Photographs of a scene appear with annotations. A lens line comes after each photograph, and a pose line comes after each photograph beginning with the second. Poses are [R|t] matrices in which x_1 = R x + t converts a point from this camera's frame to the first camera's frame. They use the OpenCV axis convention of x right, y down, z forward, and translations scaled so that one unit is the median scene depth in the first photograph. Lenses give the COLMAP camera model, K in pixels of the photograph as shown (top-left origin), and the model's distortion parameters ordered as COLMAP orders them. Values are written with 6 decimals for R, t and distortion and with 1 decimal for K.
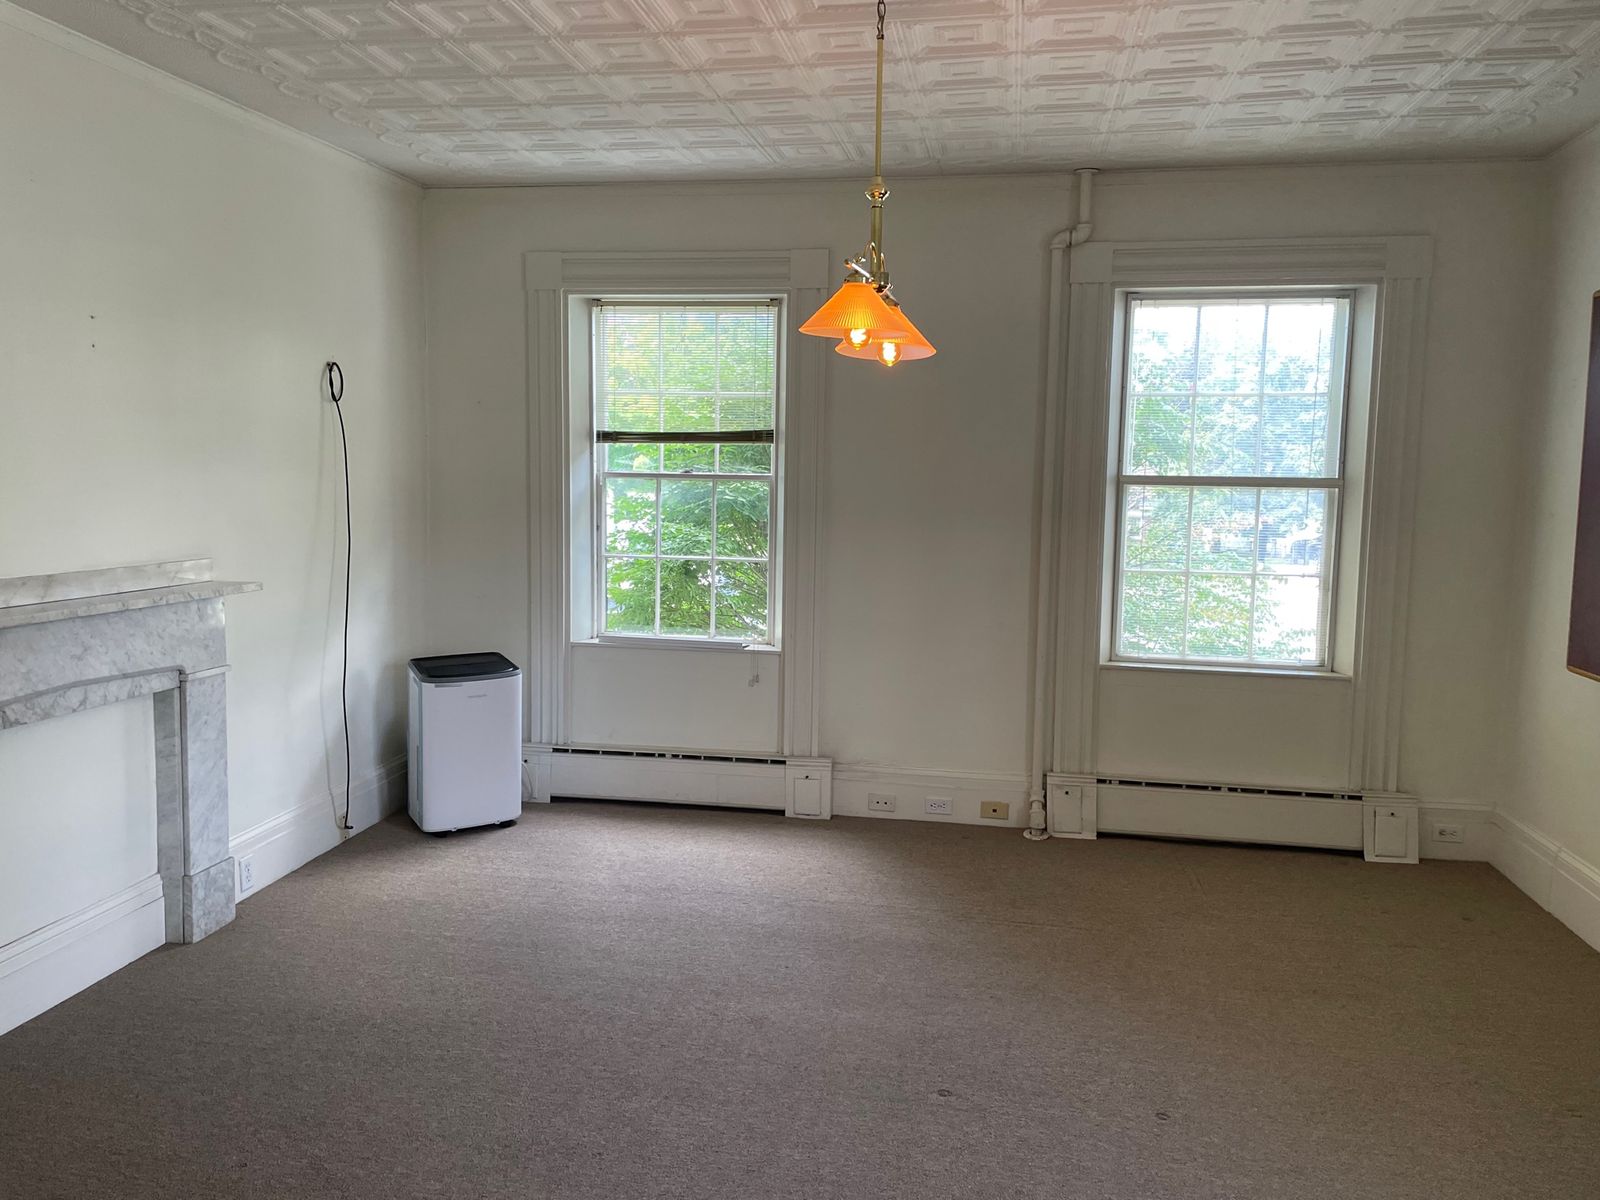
lens RADIAL K [[1201.9, 0, 783.3], [0, 1201.9, 583.5], [0, 0, 1]] dist [0.087601, -0.114849]
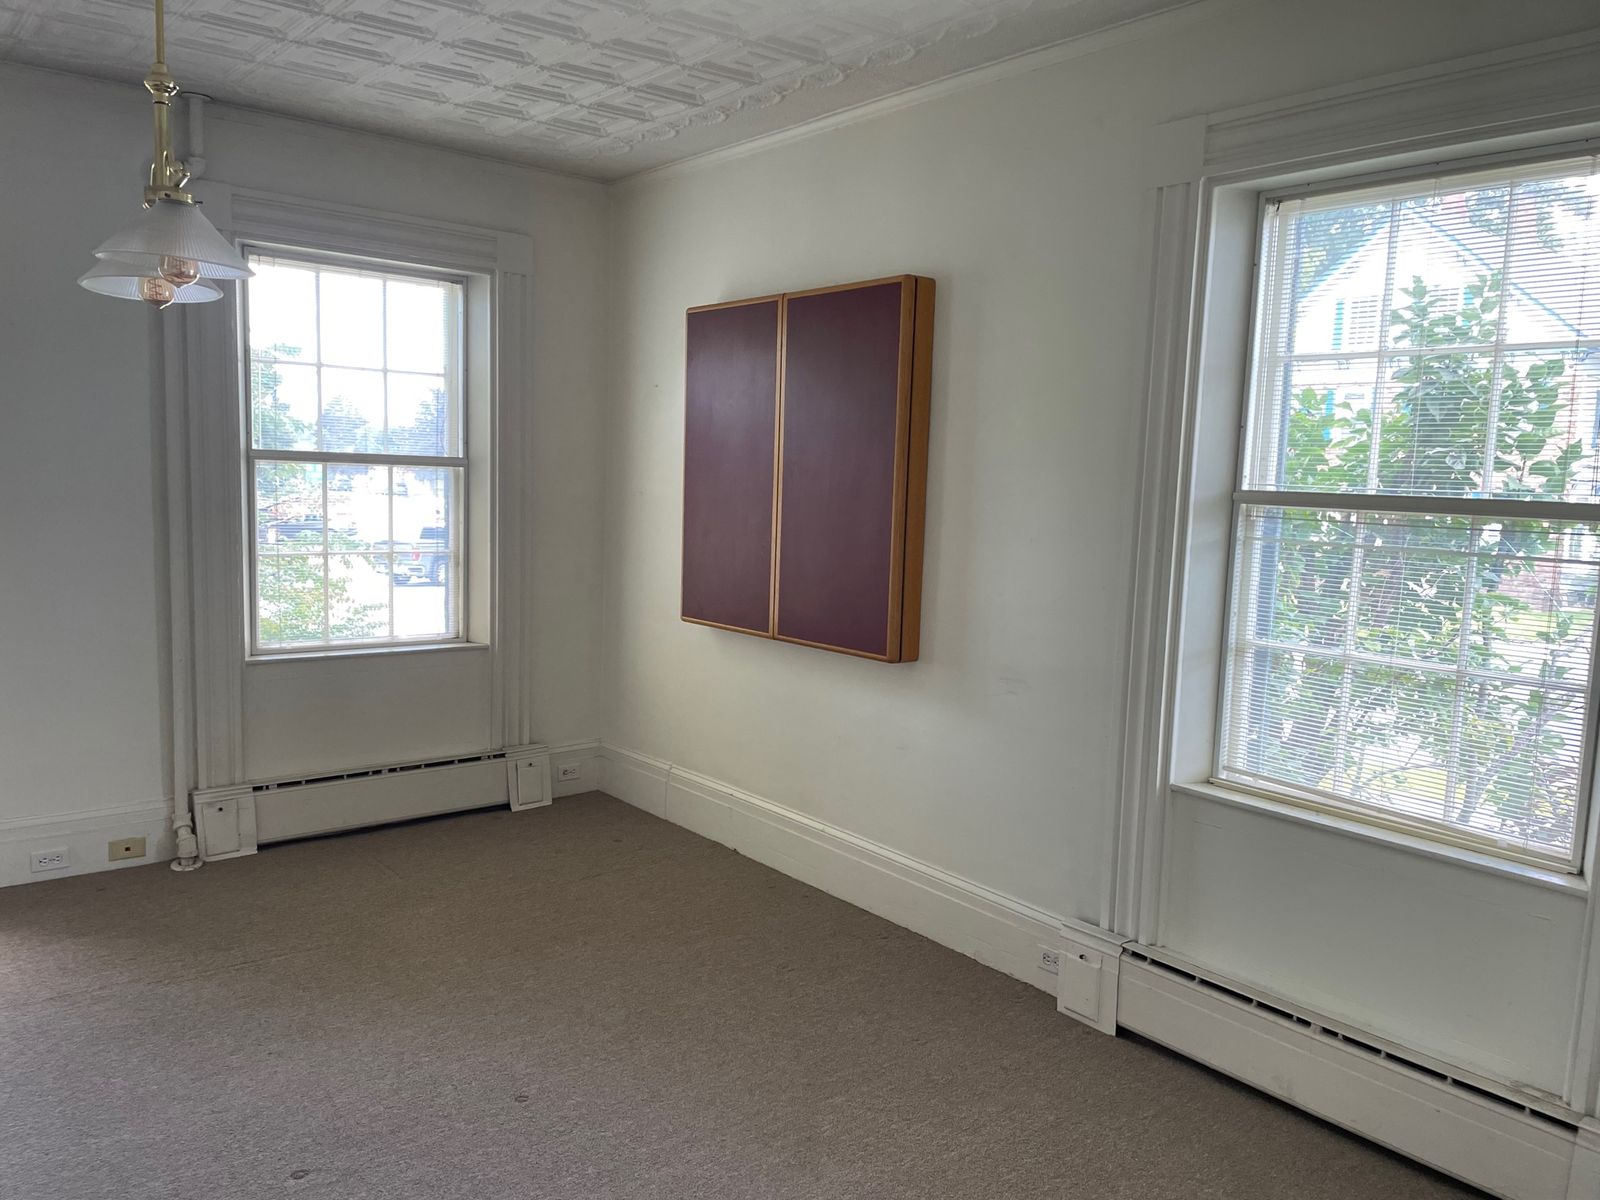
lens RADIAL K [[1203.6, 0, 791.6], [0, 1203.6, 604.0], [0, 0, 1]] dist [0.087086, -0.107538]
pose [[0.652959, -0.078534, 0.753311, -0.153378], [0.048355, 0.996903, 0.062016, -0.011634], [-0.755849, -0.004068, 0.654734, 0.101544]]
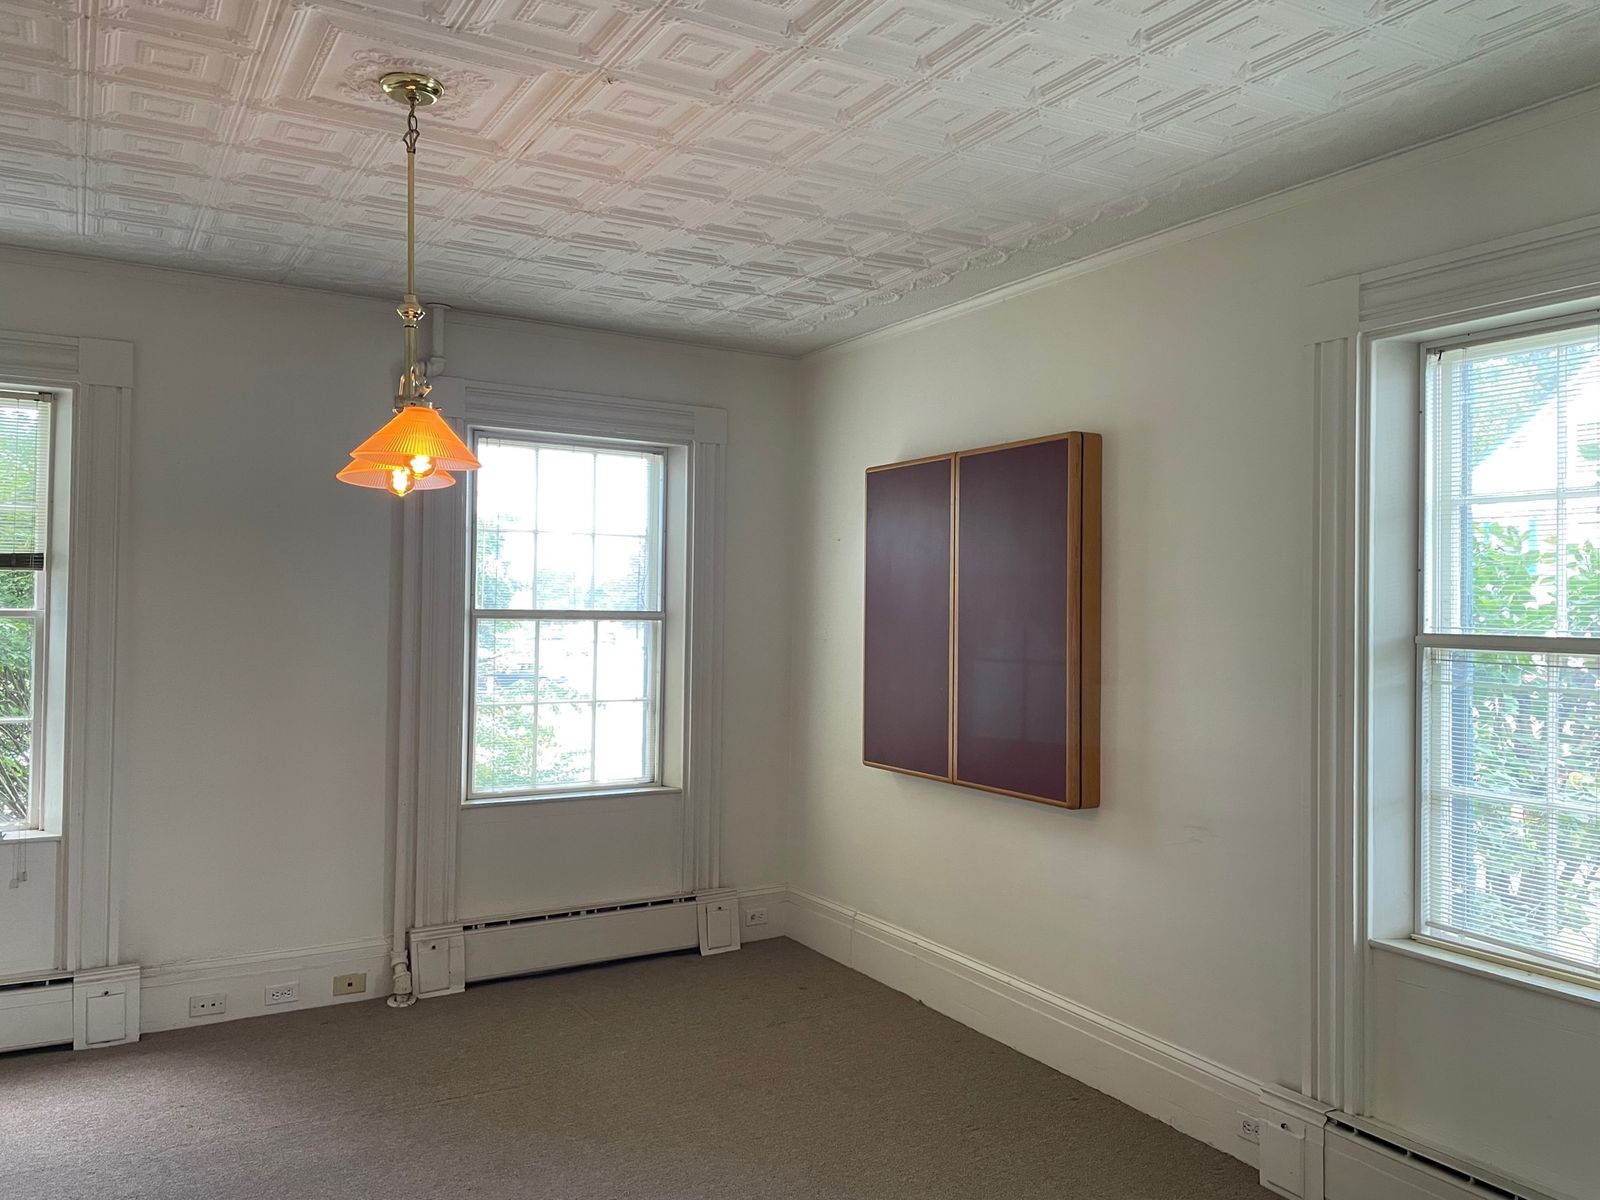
lens RADIAL K [[1203.3, 0, 818.1], [0, 1203.3, 587.7], [0, 0, 1]] dist [0.086395, -0.106158]
pose [[0.750875, 0.005425, 0.660422, -0.166876], [0.060128, 0.995252, -0.076539, -0.014400], [-0.657701, 0.097181, 0.746984, 0.071846]]
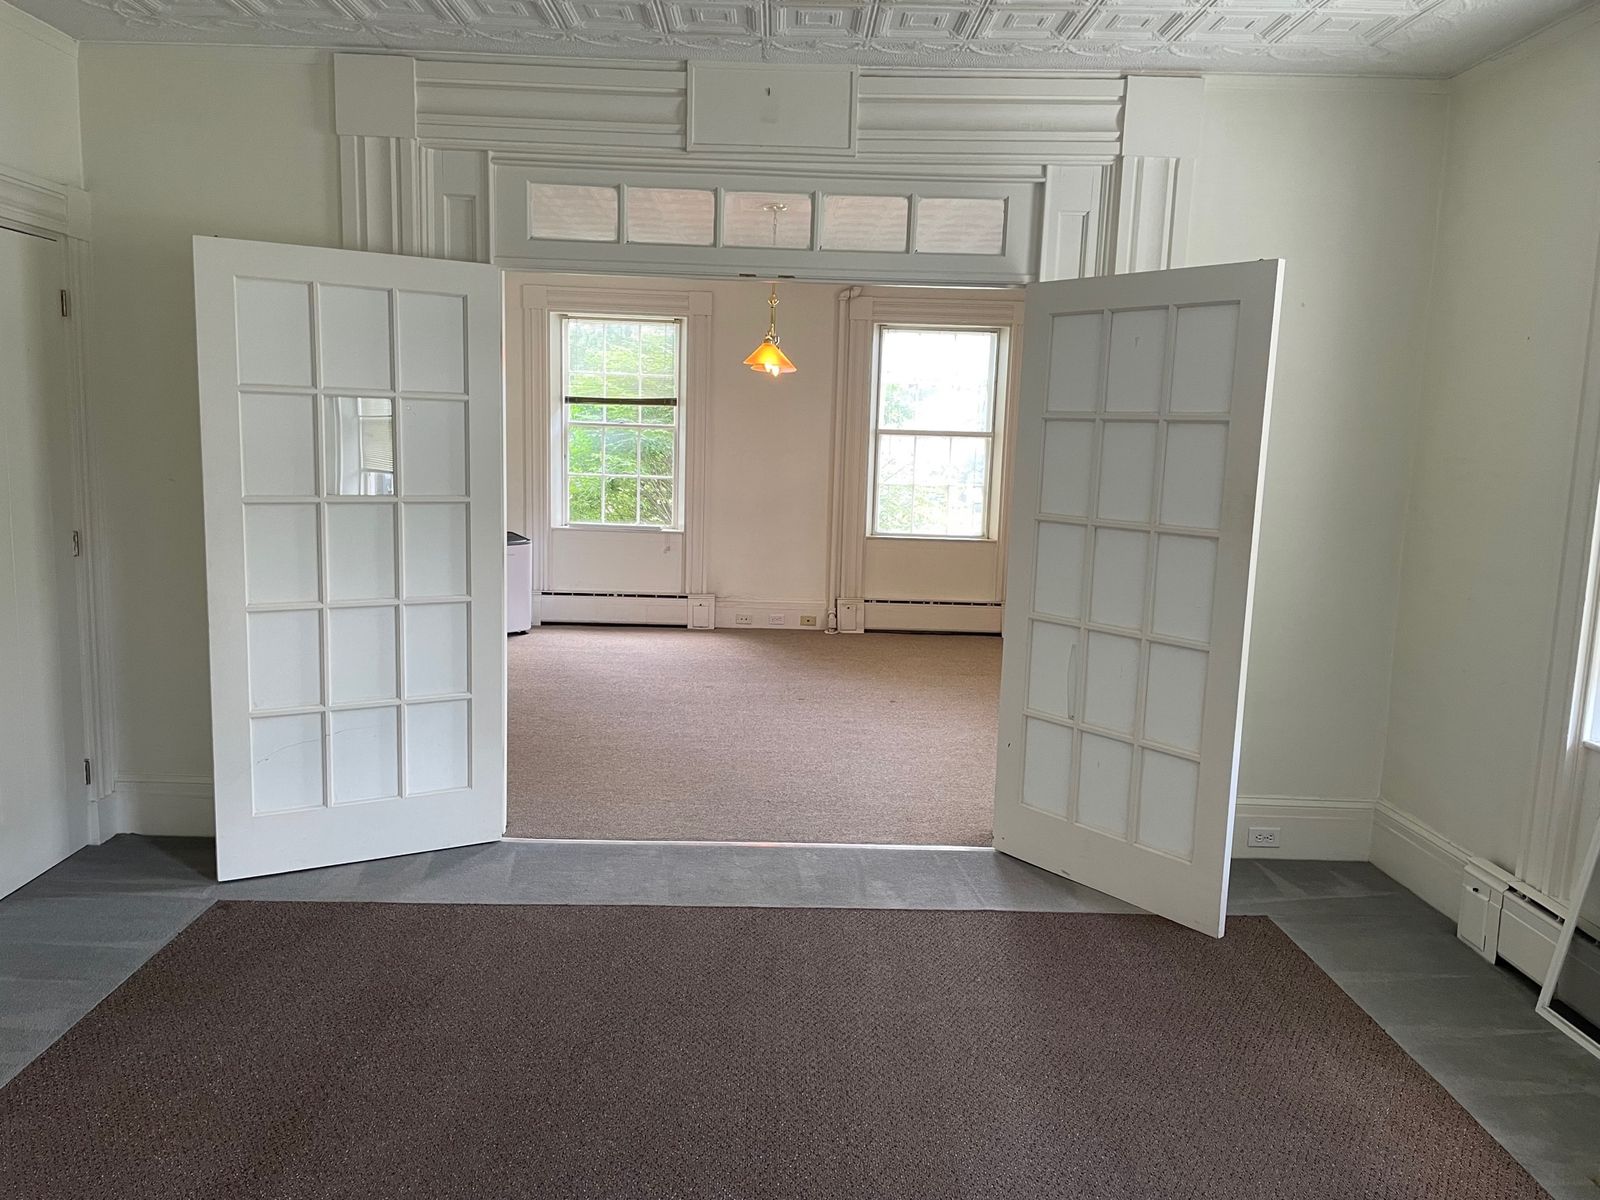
lens RADIAL K [[1203.6, 0, 791.6], [0, 1203.6, 604.0], [0, 0, 1]] dist [0.087086, -0.107538]
pose [[0.979515, -0.015962, 0.200736, -0.203850], [0.004936, 0.998457, 0.055309, 0.068715], [-0.201309, -0.053185, 0.978083, -0.719602]]
